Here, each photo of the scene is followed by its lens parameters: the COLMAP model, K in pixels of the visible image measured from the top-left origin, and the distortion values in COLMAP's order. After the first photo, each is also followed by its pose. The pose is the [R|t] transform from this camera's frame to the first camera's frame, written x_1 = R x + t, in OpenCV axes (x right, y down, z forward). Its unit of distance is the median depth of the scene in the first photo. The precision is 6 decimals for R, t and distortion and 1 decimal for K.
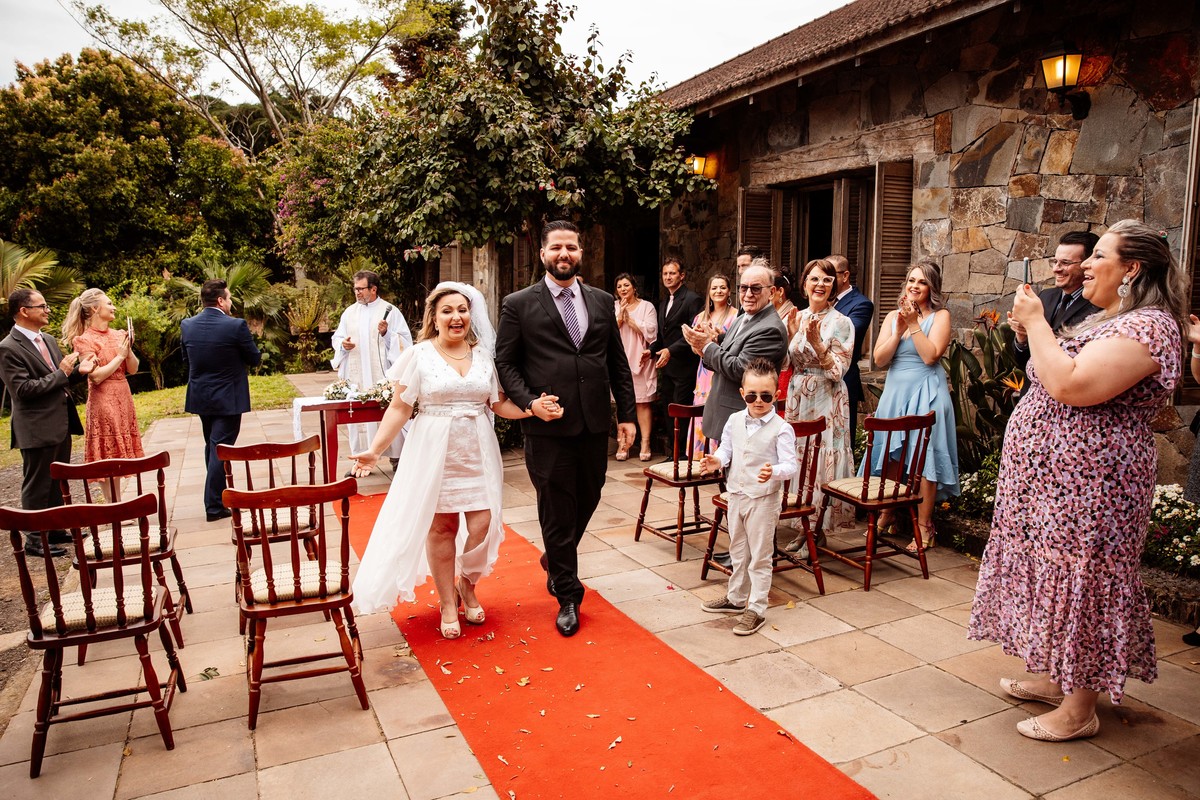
lens RADIAL K [[871.4, 0, 577.9], [0, 871.4, 391.3], [0, 0, 1]] dist [-0.083694, 0.064034]
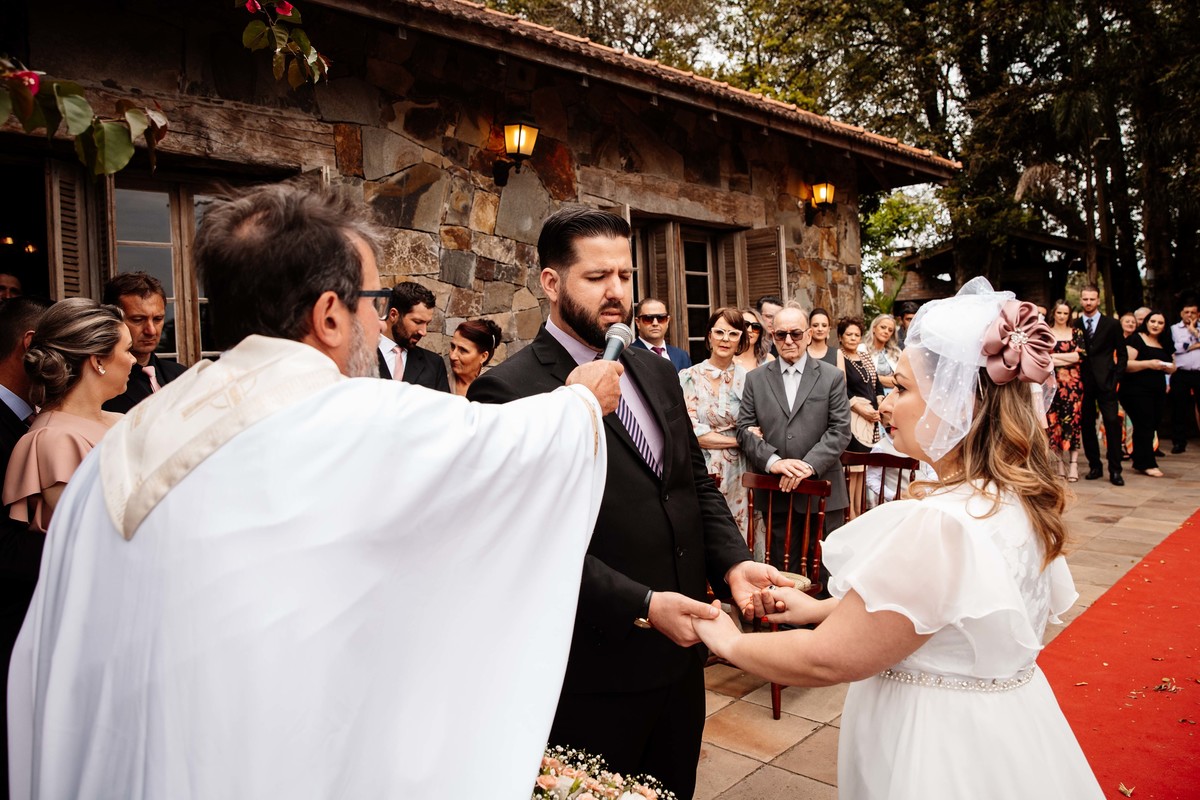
lens RADIAL K [[920.1, 0, 627.5], [0, 920.1, 381.1], [0, 0, 1]] dist [-0.110665, 0.081565]
pose [[-0.429066, -0.028450, 0.902825, -0.484444], [0.128701, 0.987381, 0.092280, -0.156270], [-0.894057, 0.155789, -0.419990, 1.302848]]
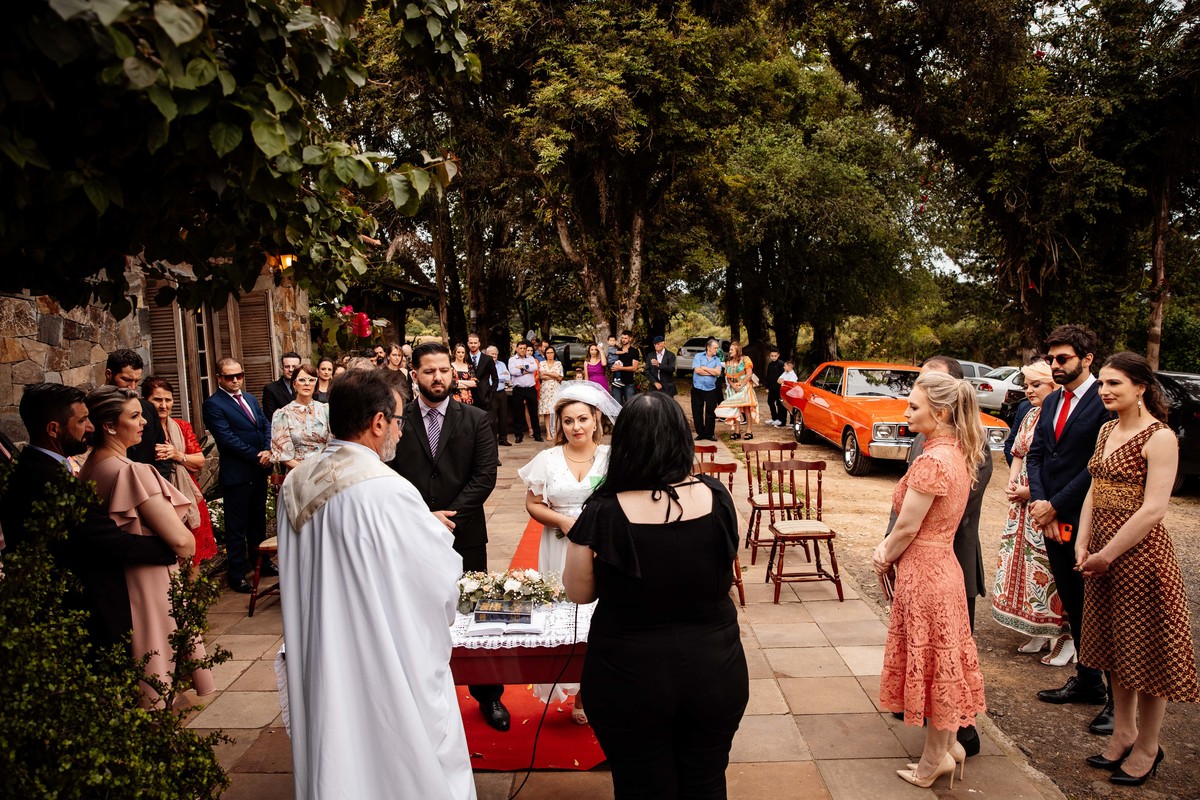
lens RADIAL K [[871.4, 0, 576.8], [0, 871.4, 384.7], [0, 0, 1]] dist [-0.083694, 0.064034]
pose [[-0.908663, 0.011268, 0.417377, -0.571460], [0.083570, 0.984316, 0.155365, -0.256575], [-0.409080, 0.176055, -0.895354, 1.758198]]
